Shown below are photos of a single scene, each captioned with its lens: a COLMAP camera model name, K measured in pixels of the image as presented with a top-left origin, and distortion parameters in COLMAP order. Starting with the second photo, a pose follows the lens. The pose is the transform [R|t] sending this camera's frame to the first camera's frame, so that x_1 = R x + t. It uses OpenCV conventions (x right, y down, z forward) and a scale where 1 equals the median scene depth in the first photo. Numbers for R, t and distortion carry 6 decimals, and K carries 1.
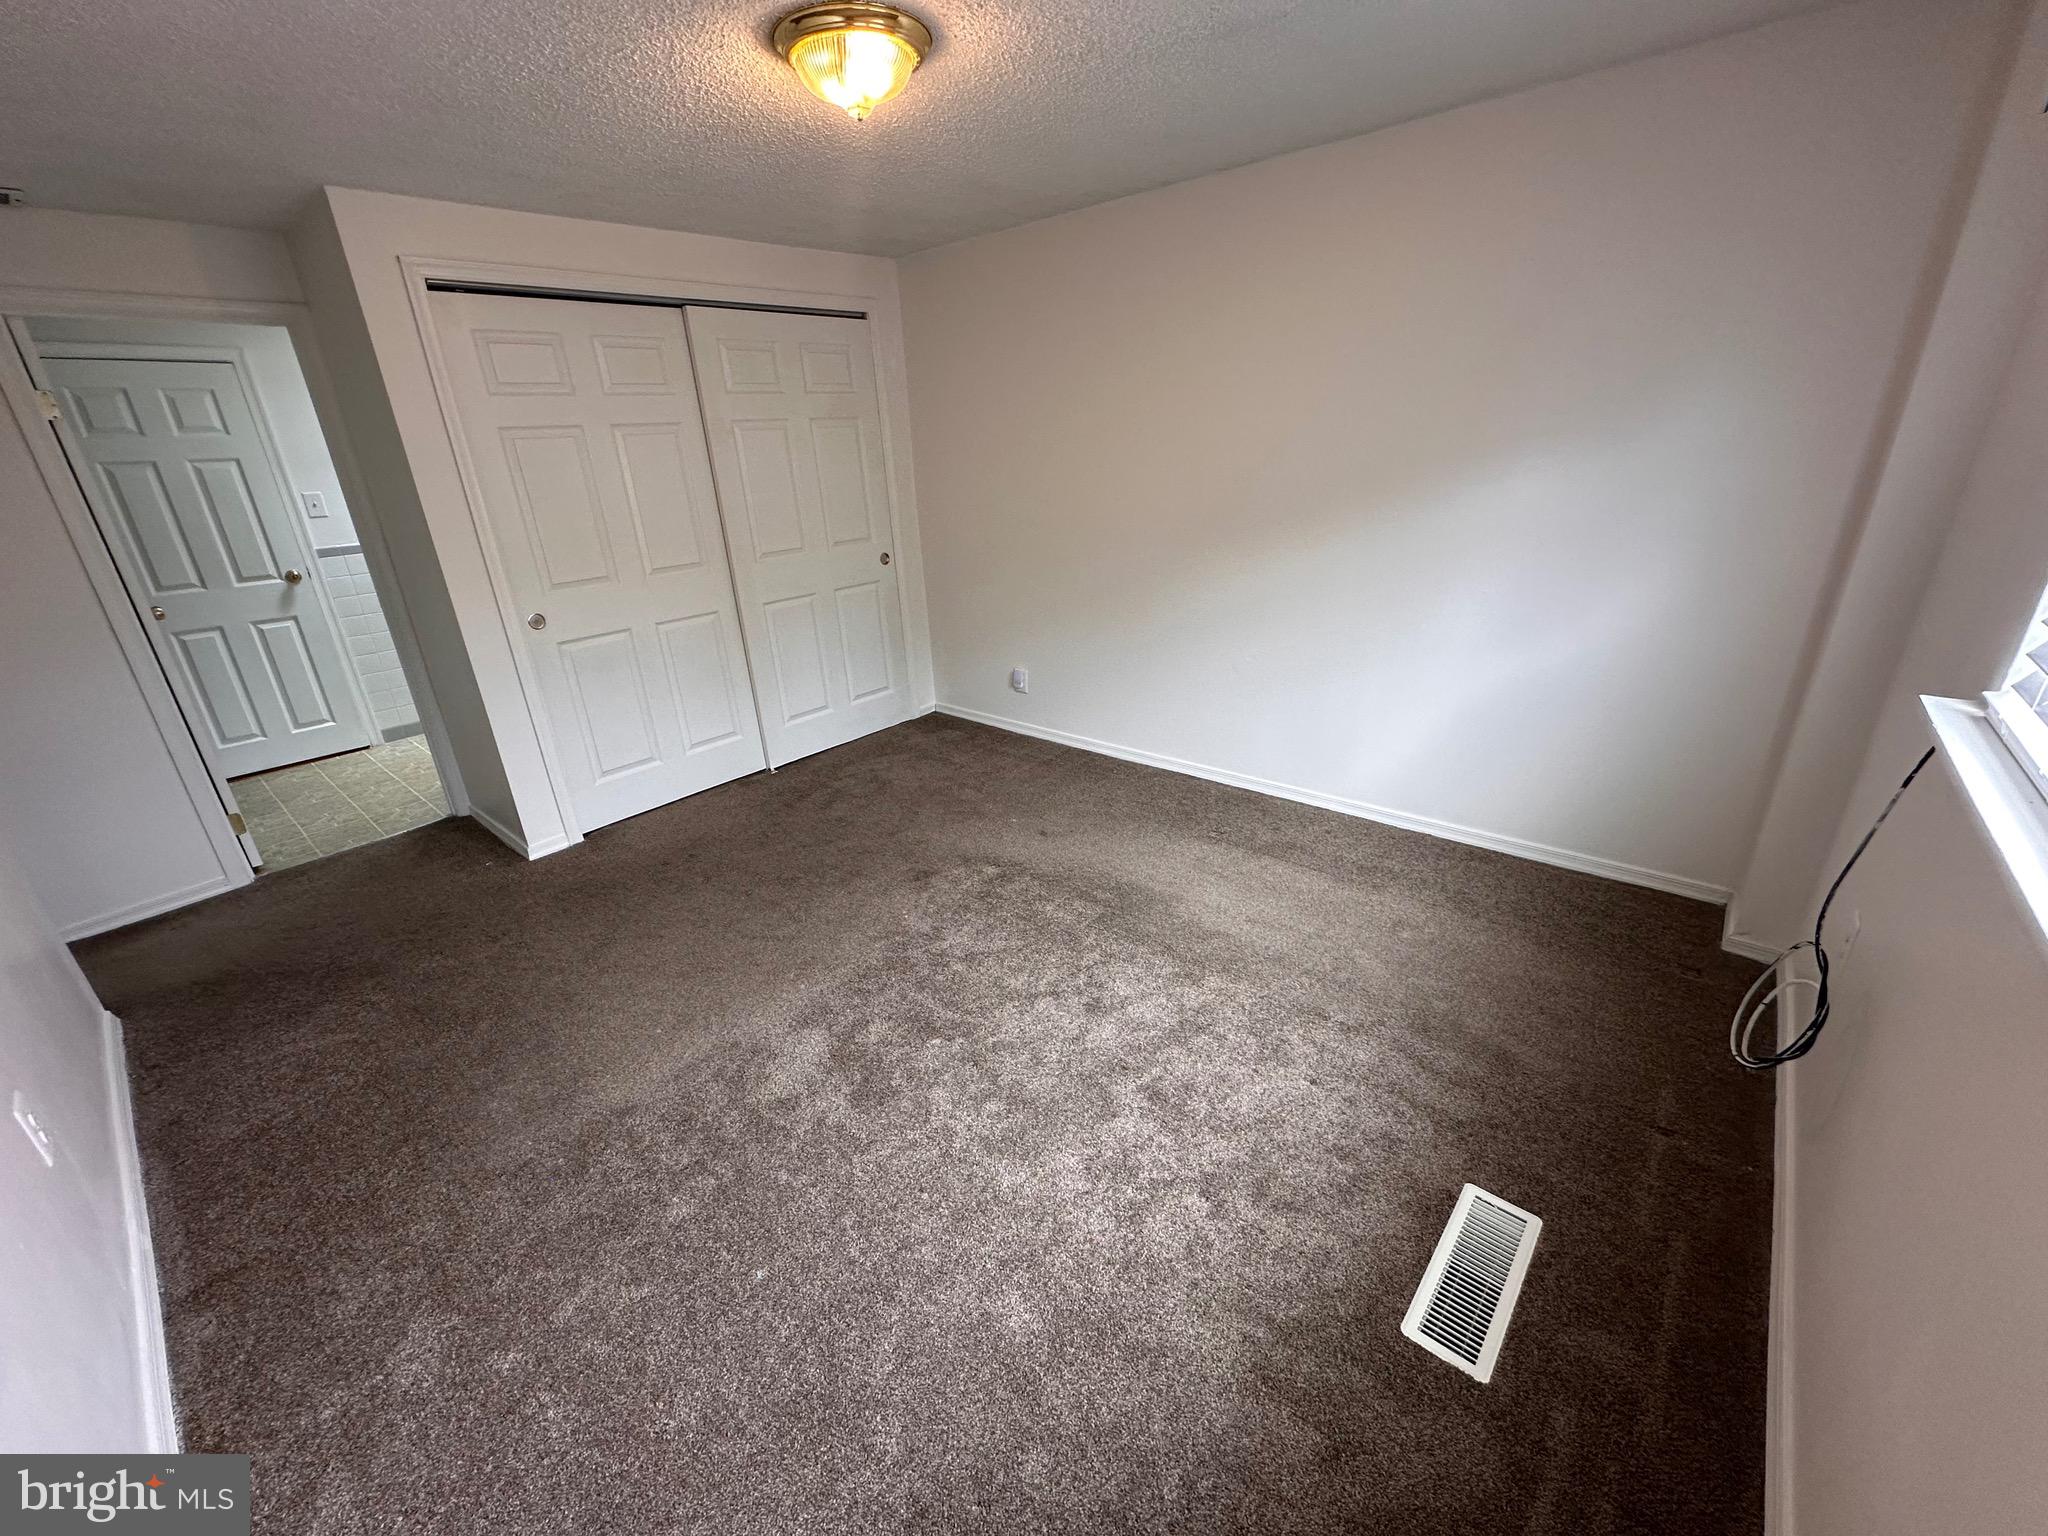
lens RADIAL K [[816.2, 0, 1010.6], [0, 816.2, 764.9], [0, 0, 1]] dist [-0.000784, 0.000163]
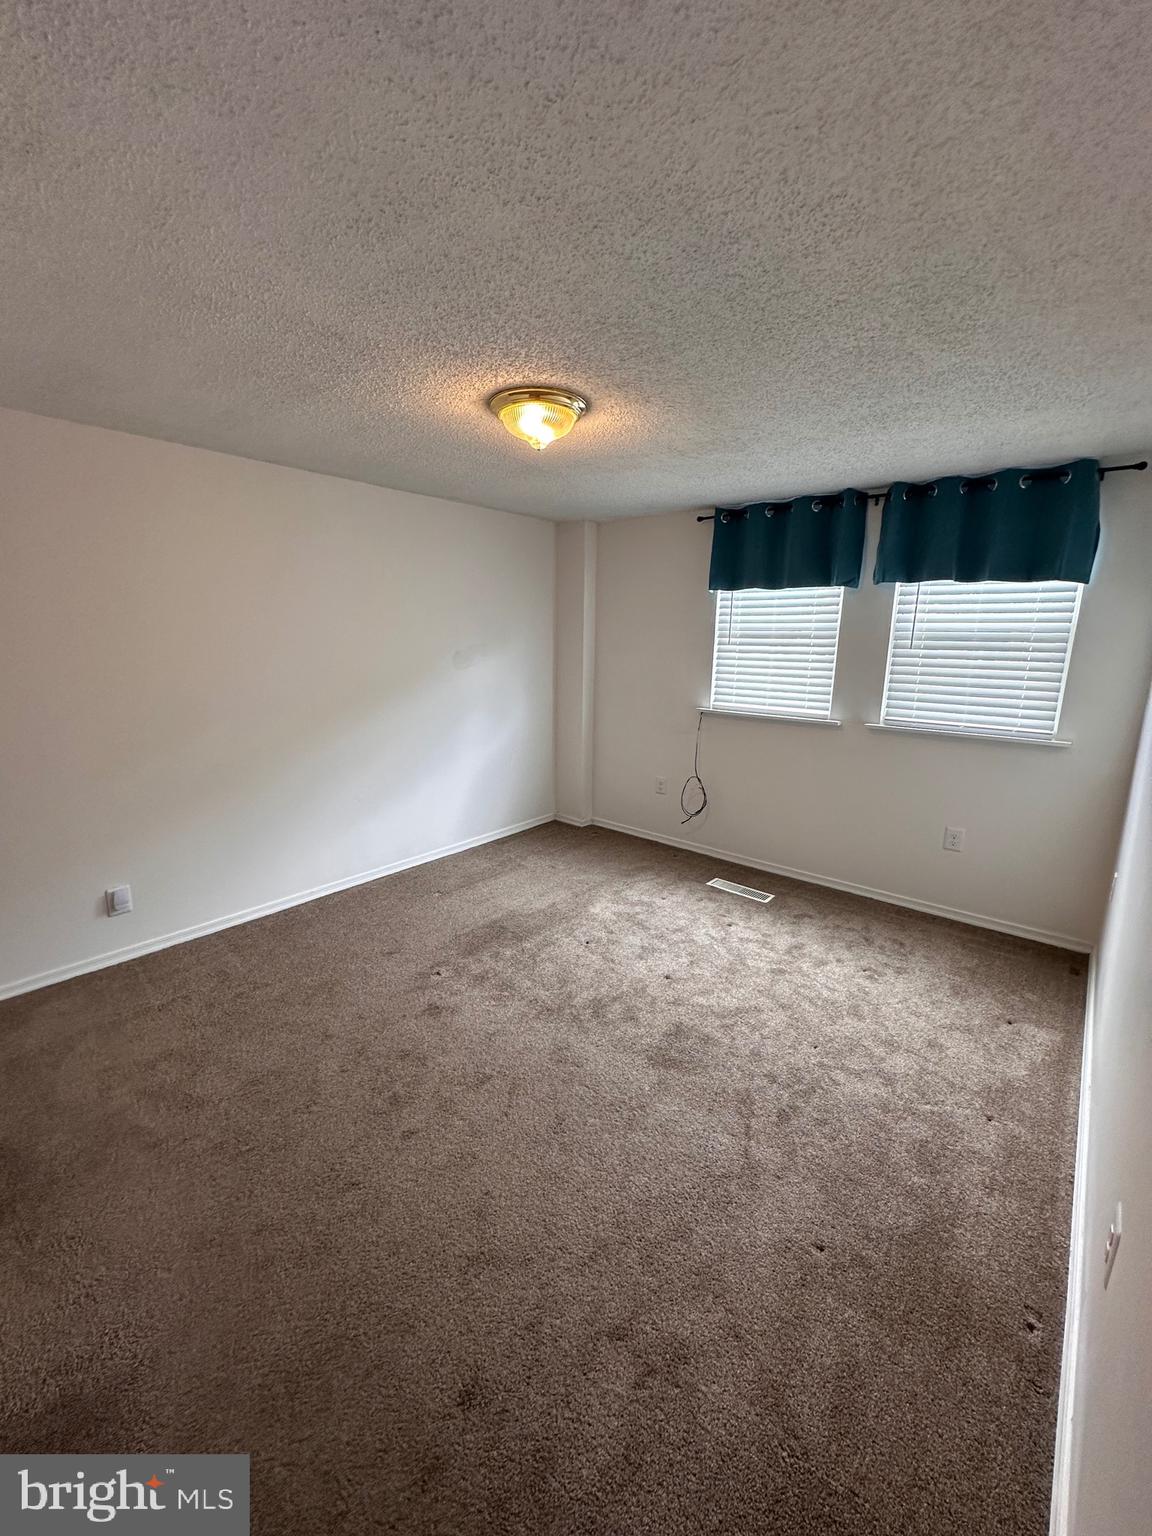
lens RADIAL K [[612.2, 0, 583.4], [0, 612.2, 765.2], [0, 0, 1]] dist [-0.000784, 0.000163]
pose [[-0.028154, -0.165843, 0.985750, -0.889188], [0.355126, 0.920151, 0.164949, -0.239848], [-0.934394, 0.354709, 0.032989, 0.662856]]
